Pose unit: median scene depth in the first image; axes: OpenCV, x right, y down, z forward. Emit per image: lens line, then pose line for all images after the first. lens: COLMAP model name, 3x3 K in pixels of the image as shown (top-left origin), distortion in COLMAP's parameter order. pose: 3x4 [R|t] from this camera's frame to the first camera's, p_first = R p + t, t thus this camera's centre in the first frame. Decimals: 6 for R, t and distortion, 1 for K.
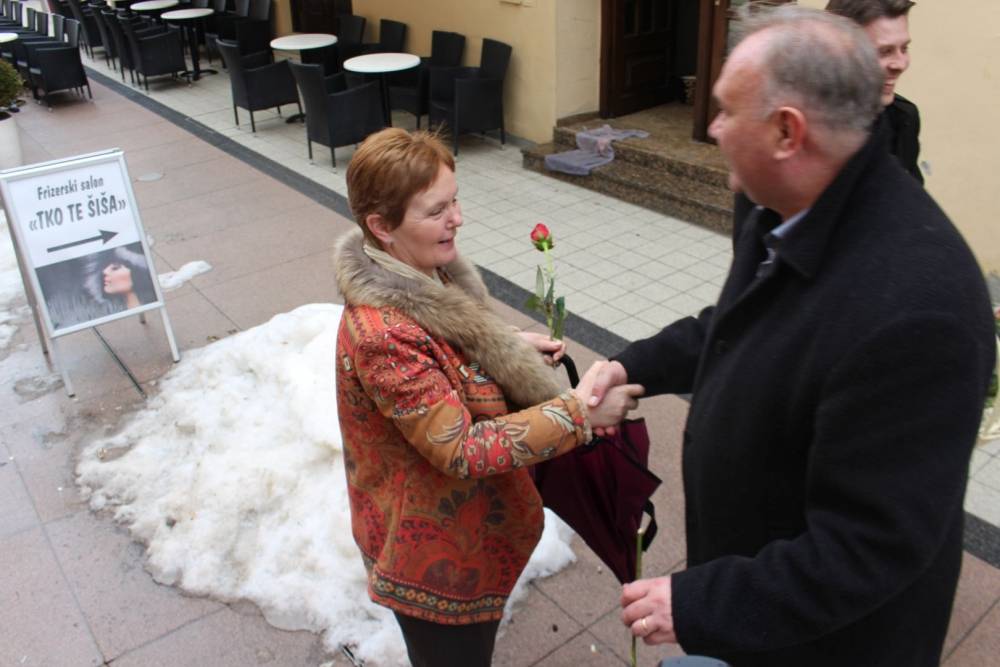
lens RADIAL K [[847.3, 0, 509.8], [0, 847.3, 335.2], [0, 0, 1]] dist [-0.157158, 0.155375]
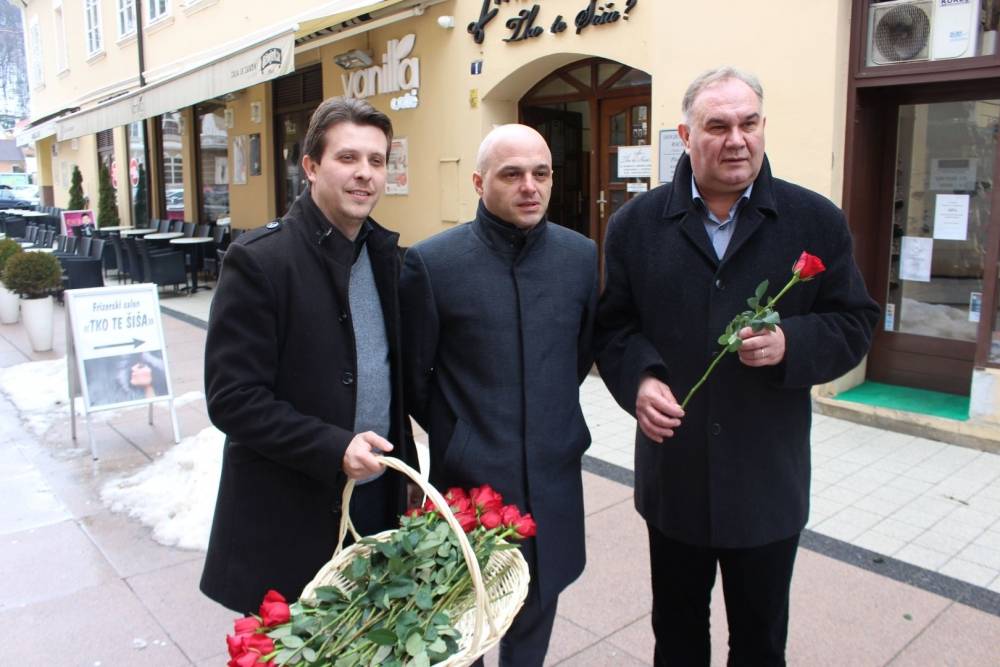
lens RADIAL K [[847.3, 0, 509.8], [0, 847.3, 335.2], [0, 0, 1]] dist [-0.157158, 0.155375]
pose [[0.999491, 0.004618, 0.031552, 0.080673], [0.005198, 0.952630, -0.304088, 0.285607], [-0.031462, 0.304097, 0.952121, -0.320199]]
